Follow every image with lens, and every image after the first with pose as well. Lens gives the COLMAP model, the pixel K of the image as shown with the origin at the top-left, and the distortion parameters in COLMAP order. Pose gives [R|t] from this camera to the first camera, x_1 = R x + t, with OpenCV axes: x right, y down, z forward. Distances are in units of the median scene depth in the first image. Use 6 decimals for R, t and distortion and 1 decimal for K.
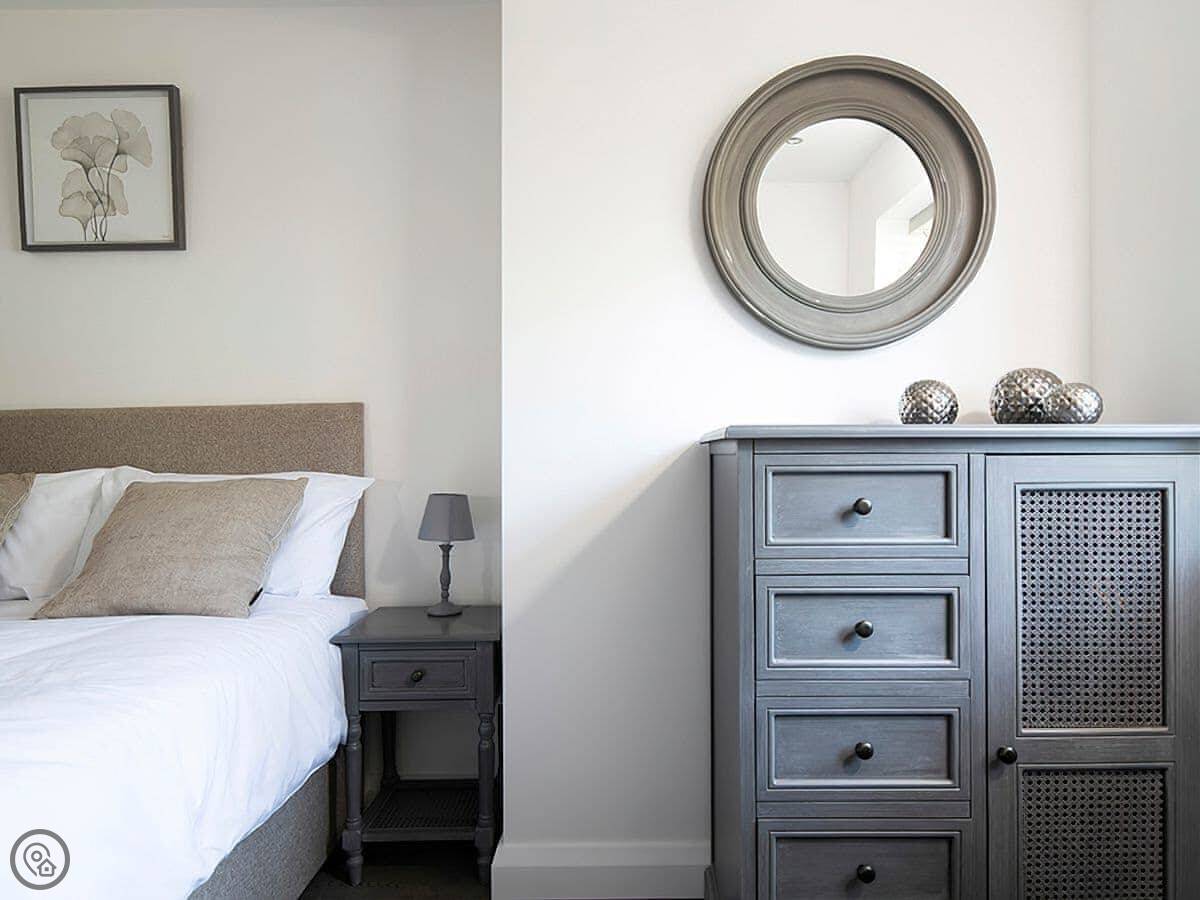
lens RADIAL K [[820.8, 0, 598.3], [0, 820.8, 461.4], [0, 0, 1]] dist [-0.001696, 0.001758]
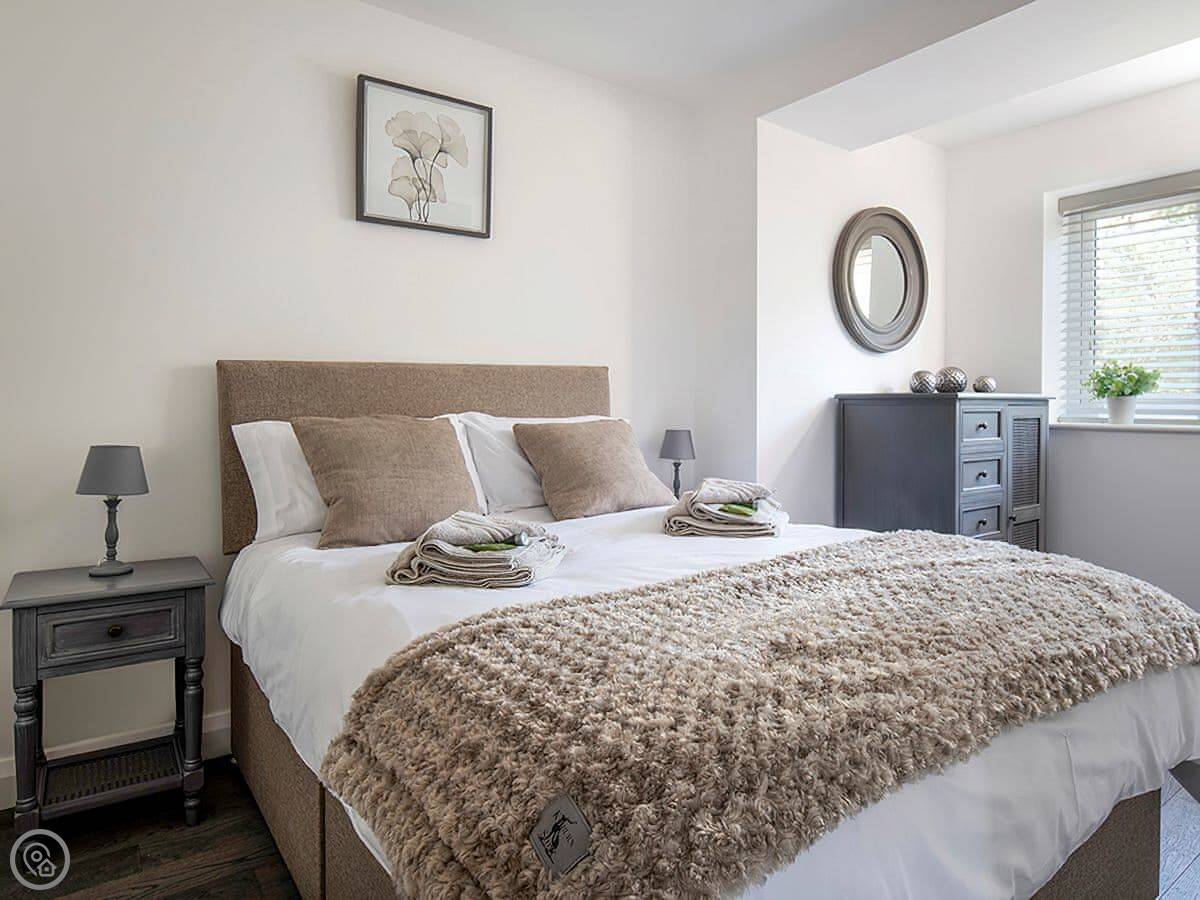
lens RADIAL K [[751.4, 0, 597.5], [0, 751.4, 455.7], [0, 0, 1]] dist [-0.021233, -0.001159]
pose [[0.784369, -0.038448, 0.619102, -1.101569], [0.001892, 0.998221, 0.059596, 0.005179], [-0.620292, -0.045574, 0.783046, -0.021490]]
